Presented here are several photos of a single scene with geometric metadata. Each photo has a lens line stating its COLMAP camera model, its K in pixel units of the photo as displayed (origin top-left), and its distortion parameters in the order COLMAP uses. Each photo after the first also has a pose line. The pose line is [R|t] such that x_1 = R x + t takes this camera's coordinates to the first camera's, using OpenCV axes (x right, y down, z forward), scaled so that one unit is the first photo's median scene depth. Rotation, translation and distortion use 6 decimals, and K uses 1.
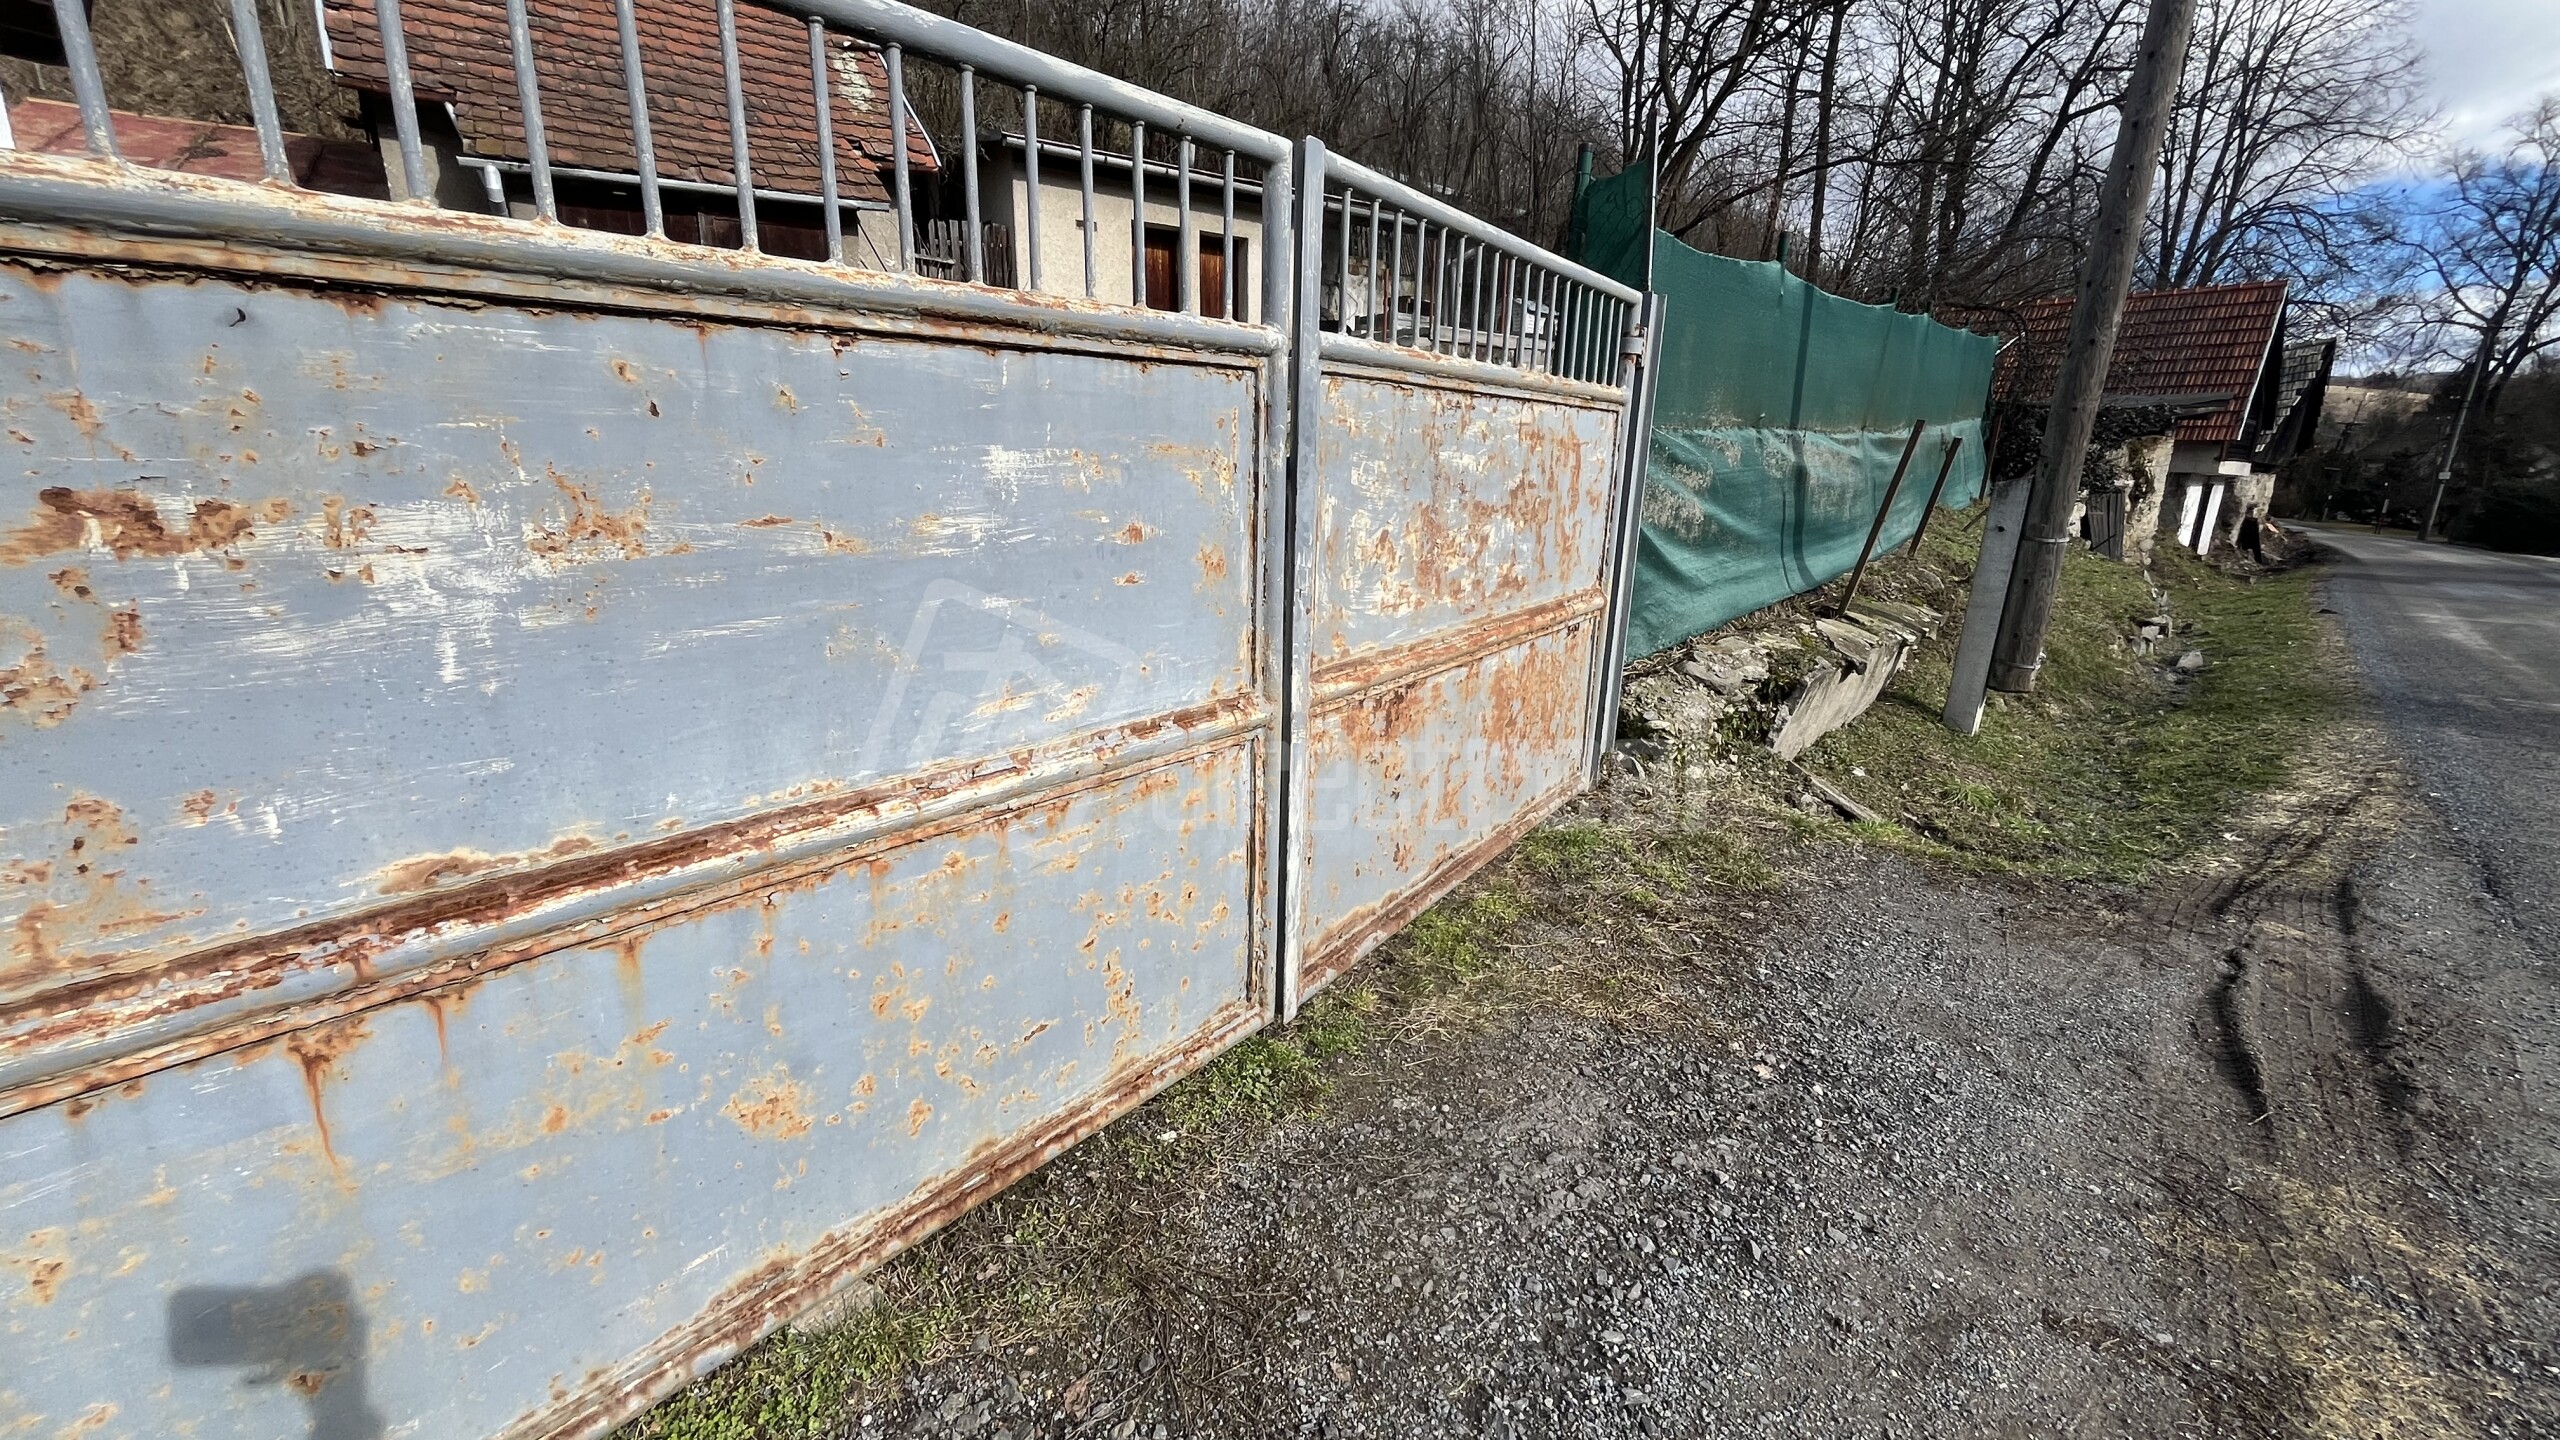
lens RADIAL K [[1038.6, 0, 1281.0], [0, 1038.6, 727.2], [0, 0, 1]] dist [-0.002043, -0.000848]
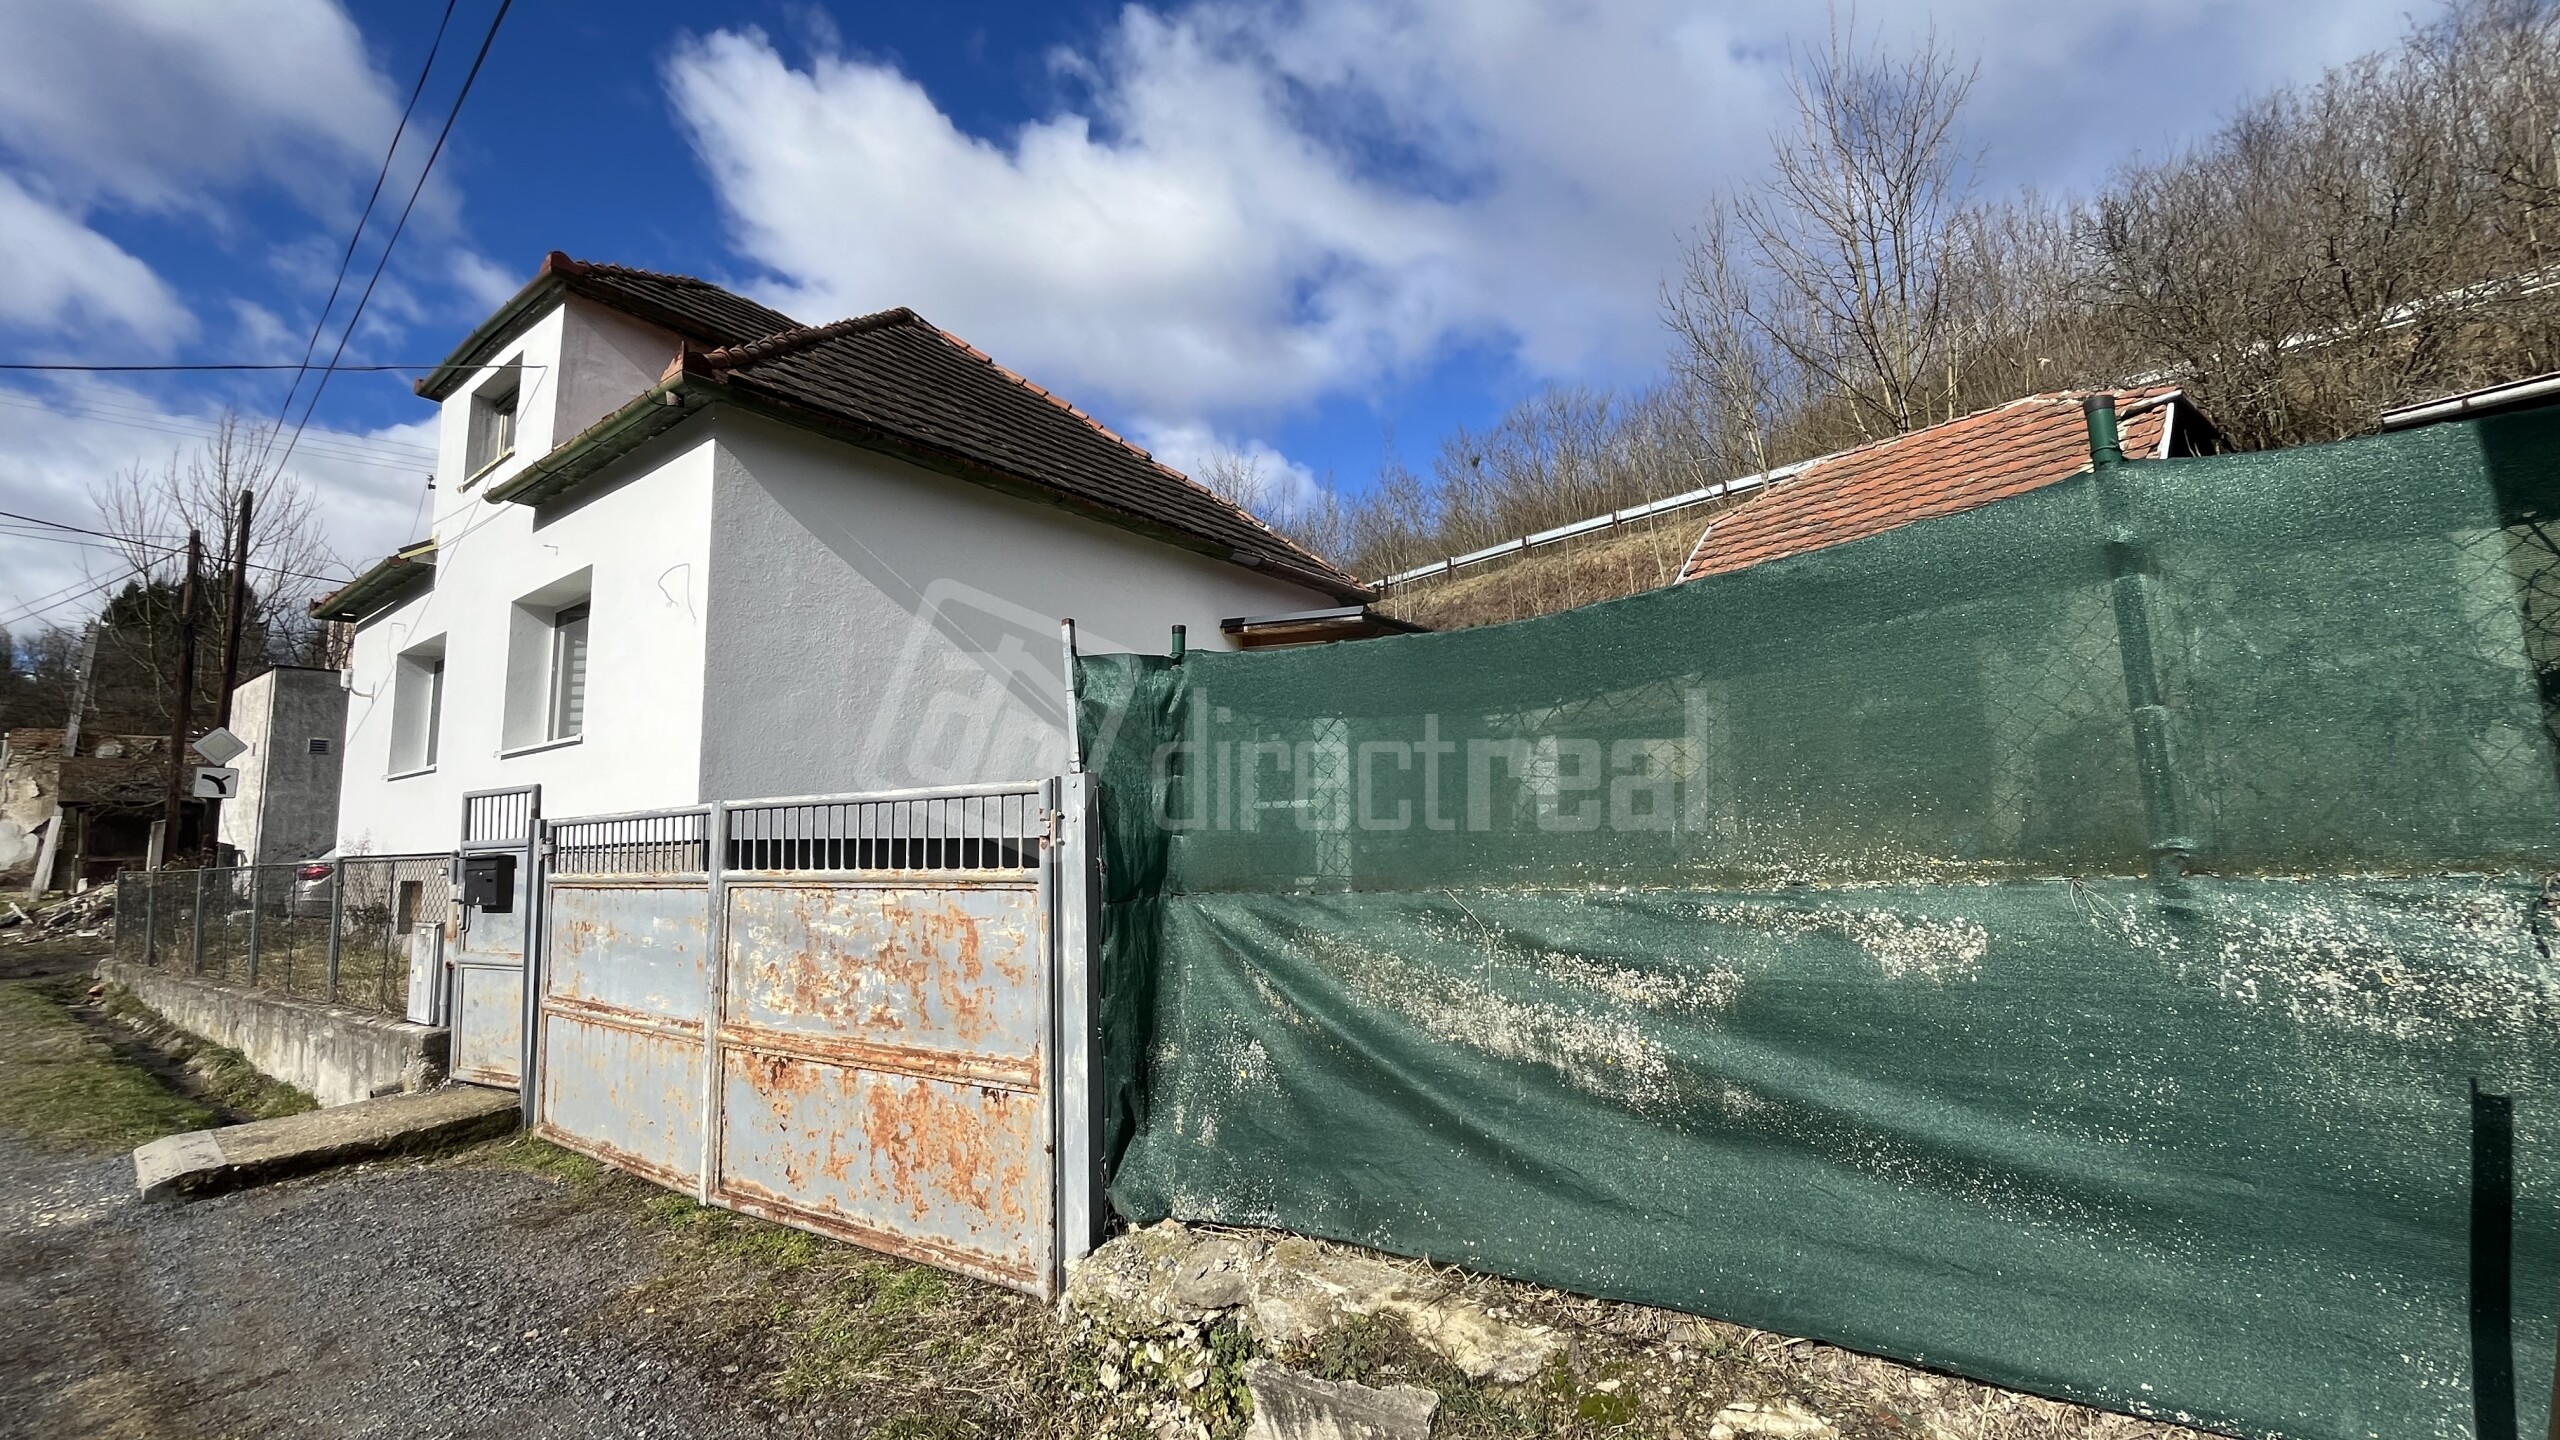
lens RADIAL K [[1038.6, 0, 1281.0], [0, 1038.6, 727.2], [0, 0, 1]] dist [-0.002043, -0.000848]
pose [[0.051680, -0.130370, -0.990118, 1.799229], [-0.236268, 0.961700, -0.138960, -0.485268], [0.970313, 0.241114, 0.018898, 1.529614]]
